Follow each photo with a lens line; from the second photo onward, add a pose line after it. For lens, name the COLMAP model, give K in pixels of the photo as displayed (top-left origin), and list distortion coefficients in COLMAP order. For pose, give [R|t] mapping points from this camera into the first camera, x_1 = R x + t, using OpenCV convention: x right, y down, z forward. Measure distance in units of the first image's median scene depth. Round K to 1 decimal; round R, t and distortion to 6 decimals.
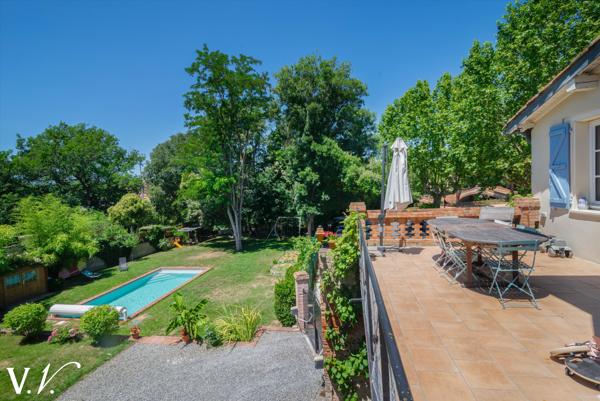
lens RADIAL K [[276.2, 0, 299.8], [0, 276.2, 201.5], [0, 0, 1]] dist [0.003358, 0.000843]
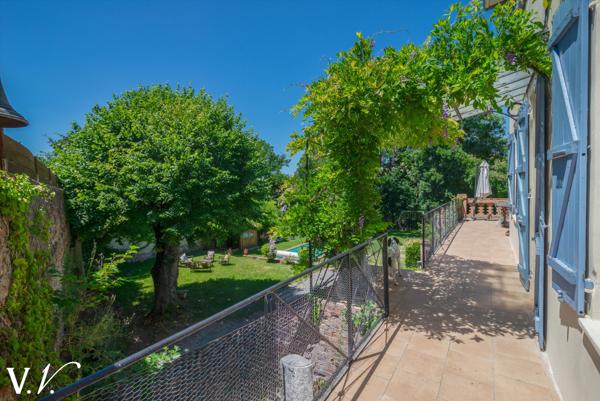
lens RADIAL K [[276.2, 0, 301.6], [0, 276.2, 202.4], [0, 0, 1]] dist [0.003358, 0.000843]
pose [[0.916764, 0.038233, -0.397596, -0.008081], [-0.032800, 0.999253, 0.020460, 0.013728], [0.398081, -0.005716, 0.917333, -0.268645]]
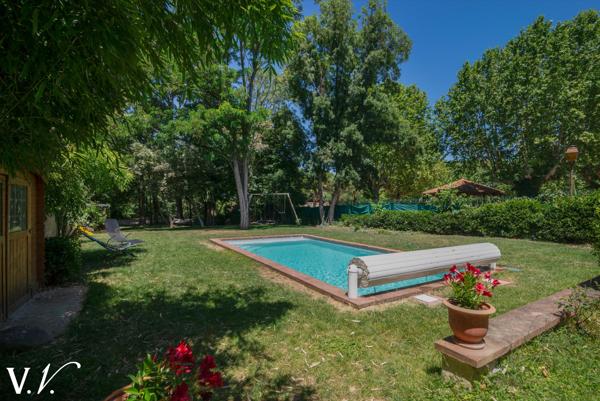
lens RADIAL K [[276.2, 0, 298.6], [0, 276.2, 209.7], [0, 0, 1]] dist [0.003358, 0.000843]
pose [[0.751475, 0.050393, 0.657834, -0.564457], [-0.019598, 0.998344, -0.054090, 0.166246], [-0.659471, 0.027755, 0.751218, 0.407457]]
